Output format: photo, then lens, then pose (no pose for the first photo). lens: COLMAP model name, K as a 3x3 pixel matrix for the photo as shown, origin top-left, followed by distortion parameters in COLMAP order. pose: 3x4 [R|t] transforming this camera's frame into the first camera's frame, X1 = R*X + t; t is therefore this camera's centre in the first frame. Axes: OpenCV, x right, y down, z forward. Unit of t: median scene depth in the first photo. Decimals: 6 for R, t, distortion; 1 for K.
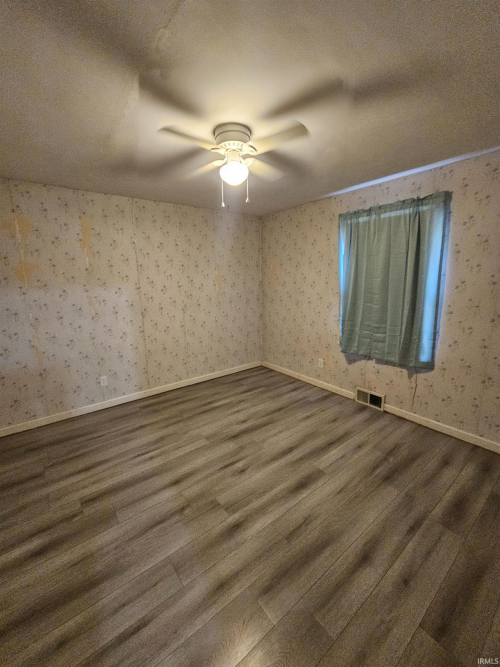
lens RADIAL K [[272.1, 0, 244.6], [0, 272.1, 328.9], [0, 0, 1]] dist [-0.003591, 0.000541]
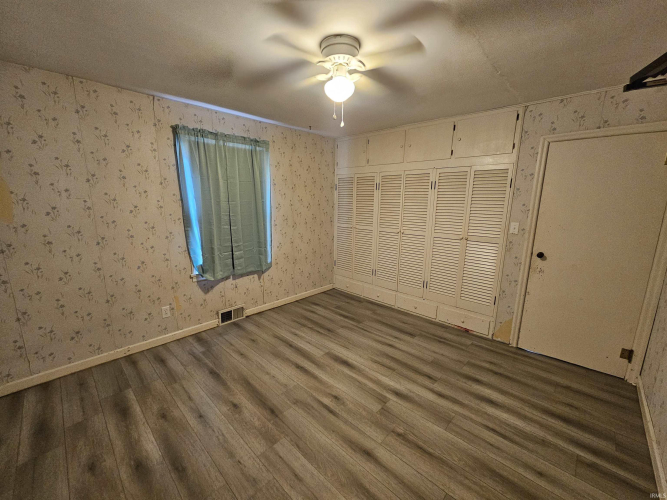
lens RADIAL K [[272.1, 0, 328.8], [0, 272.1, 254.3], [0, 0, 1]] dist [-0.003591, 0.000541]
pose [[-0.140852, -0.181160, 0.973315, -0.696276], [0.179382, 0.962174, 0.205046, -0.144867], [-0.973644, 0.203476, -0.103027, 0.820597]]
